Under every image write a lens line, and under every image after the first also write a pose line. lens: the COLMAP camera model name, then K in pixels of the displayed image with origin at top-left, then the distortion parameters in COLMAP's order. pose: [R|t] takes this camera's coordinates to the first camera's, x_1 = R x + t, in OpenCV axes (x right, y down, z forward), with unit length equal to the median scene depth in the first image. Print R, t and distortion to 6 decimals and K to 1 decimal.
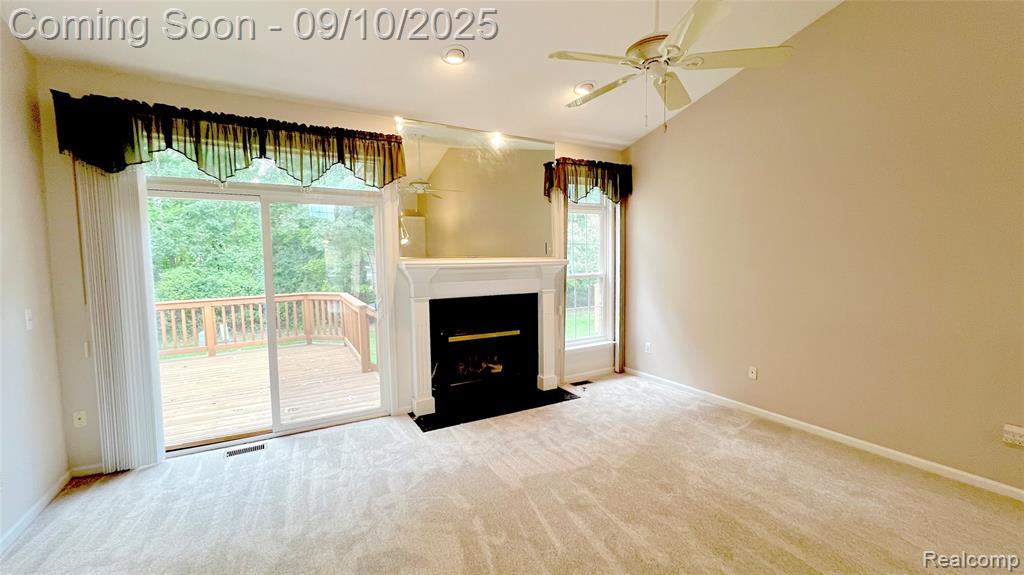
lens RADIAL K [[409.0, 0, 512.0], [0, 409.0, 287.5], [0, 0, 1]] dist [0.007727, -0.004248]
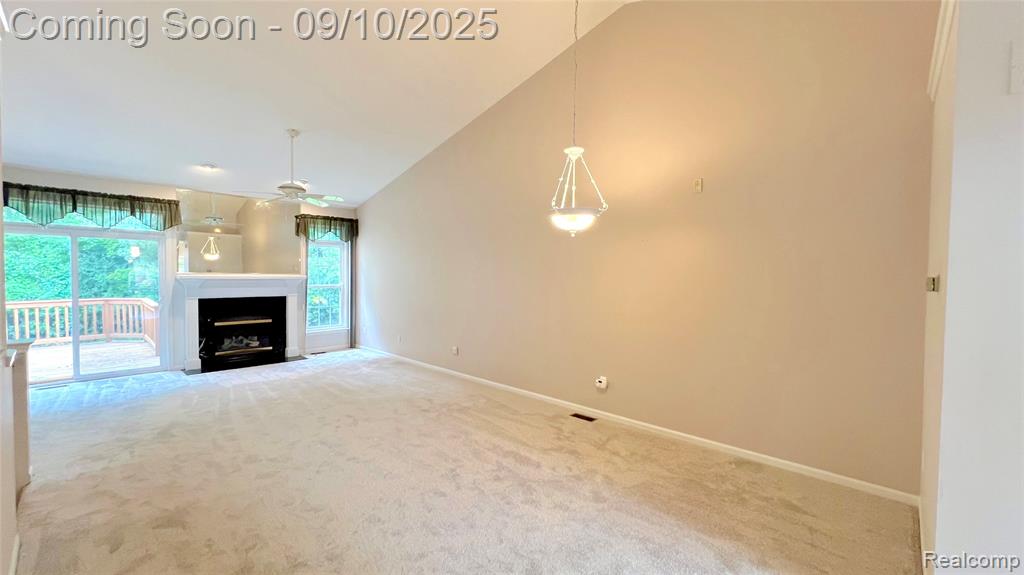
lens RADIAL K [[409.0, 0, 512.0], [0, 409.0, 287.5], [0, 0, 1]] dist [0.007727, -0.004248]
pose [[0.953958, 0.015097, 0.299560, 0.500077], [-0.003626, 0.999240, -0.038814, 0.044712], [-0.299919, 0.035940, 0.953288, -0.934901]]
